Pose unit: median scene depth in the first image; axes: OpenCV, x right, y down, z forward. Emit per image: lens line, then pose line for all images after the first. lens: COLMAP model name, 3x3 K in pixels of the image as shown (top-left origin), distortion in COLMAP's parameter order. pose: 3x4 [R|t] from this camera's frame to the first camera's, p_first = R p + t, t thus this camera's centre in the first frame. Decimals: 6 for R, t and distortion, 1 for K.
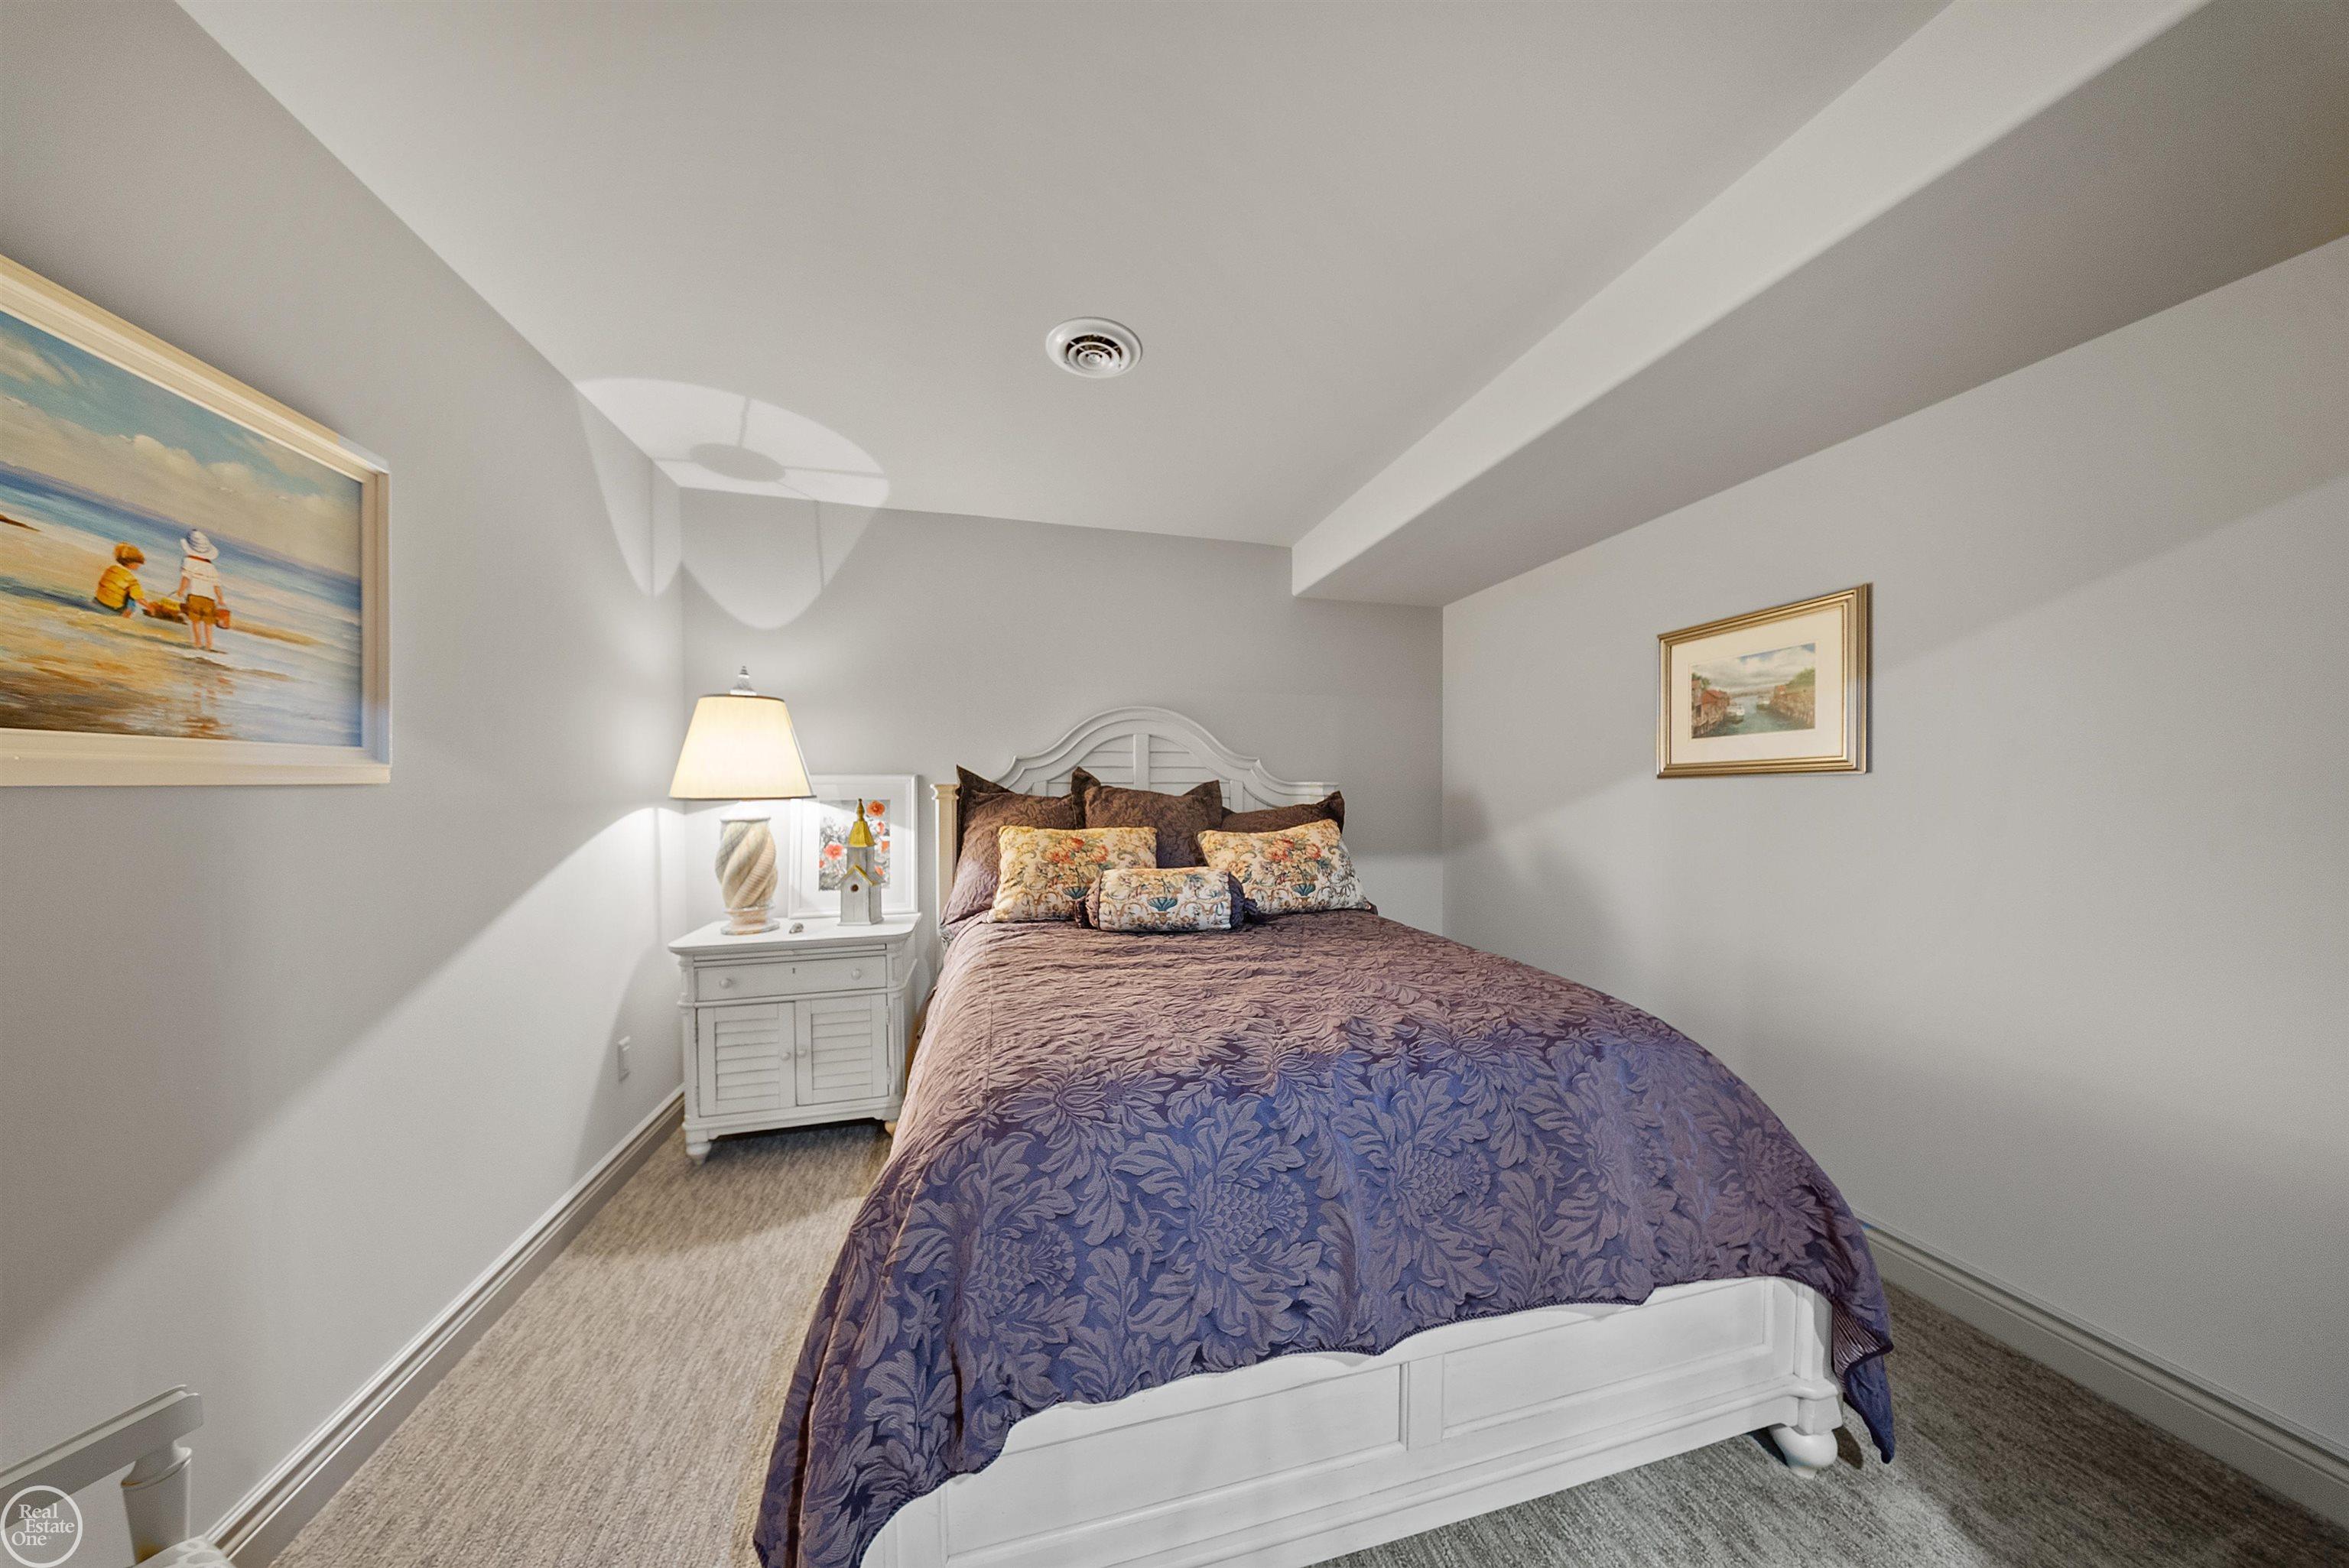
lens RADIAL K [[689.7, 0, 1174.9], [0, 689.7, 790.0], [0, 0, 1]] dist [-0.000136, -0.000038]
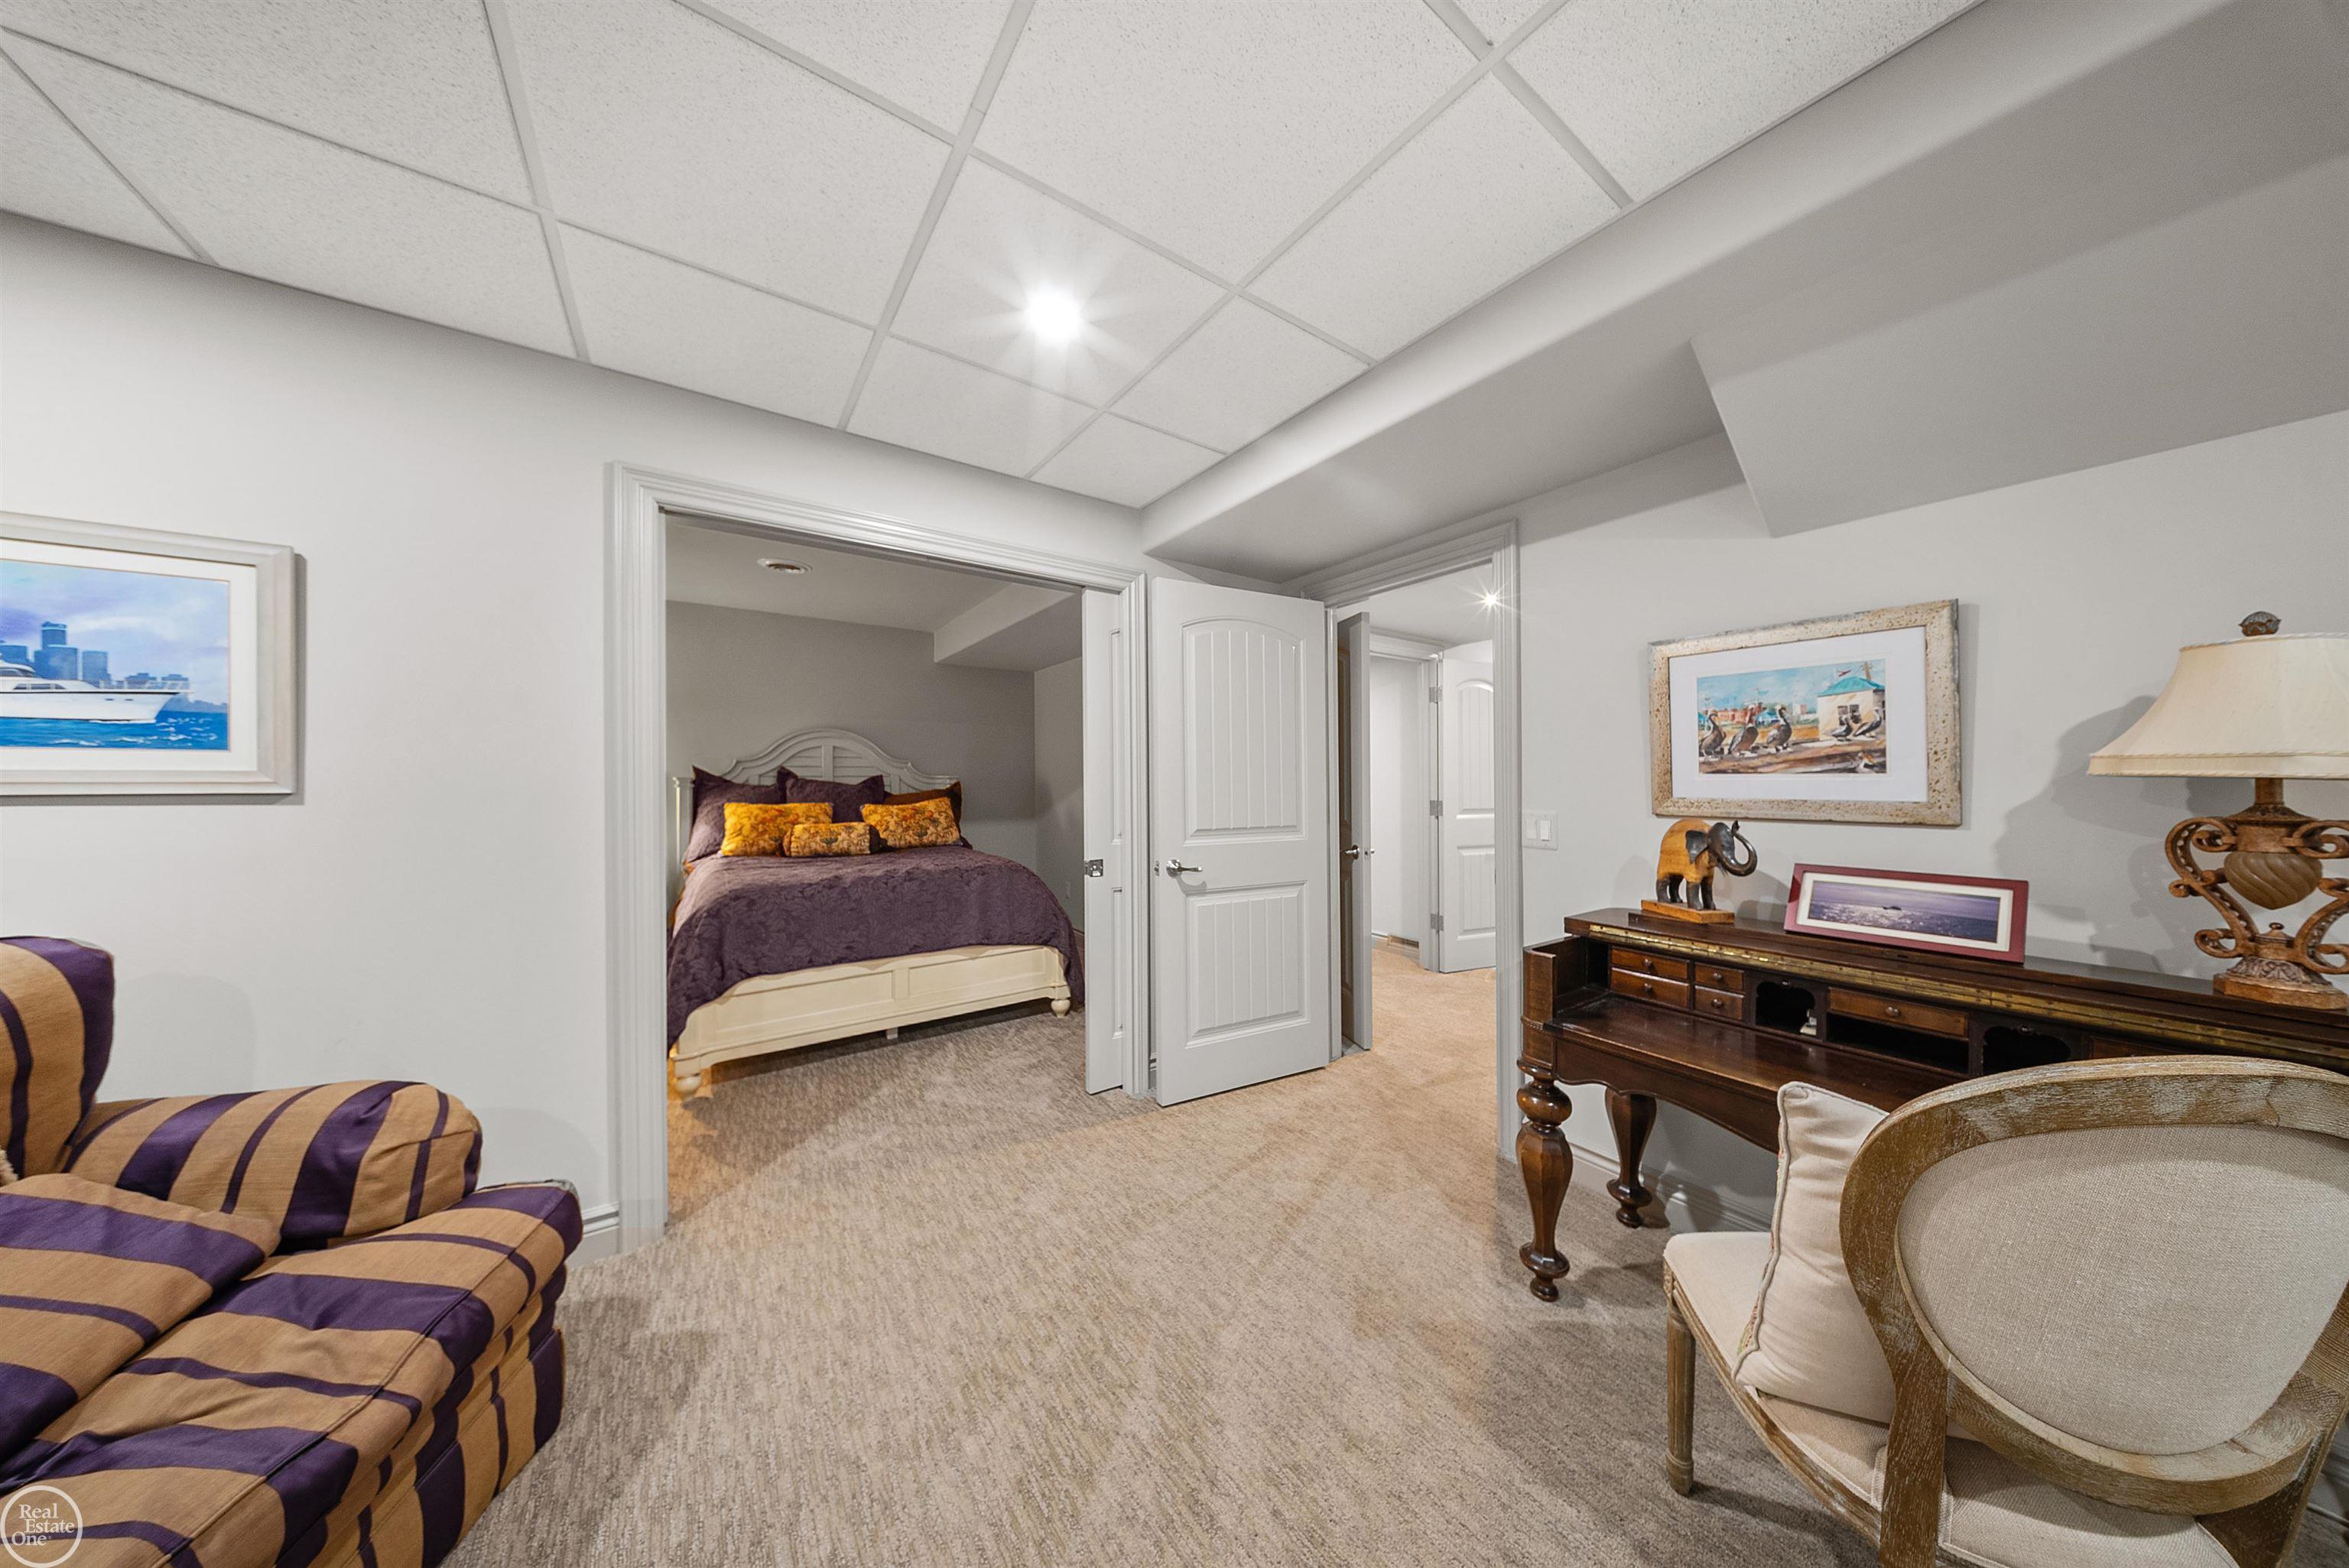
lens RADIAL K [[689.7, 0, 1212.2], [0, 689.7, 778.6], [0, 0, 1]] dist [-0.000136, -0.000038]
pose [[0.924516, 0.001531, 0.381141, 0.203751], [-0.002022, 0.999998, 0.000887, -0.009828], [-0.381139, -0.001590, 0.924516, -1.014249]]
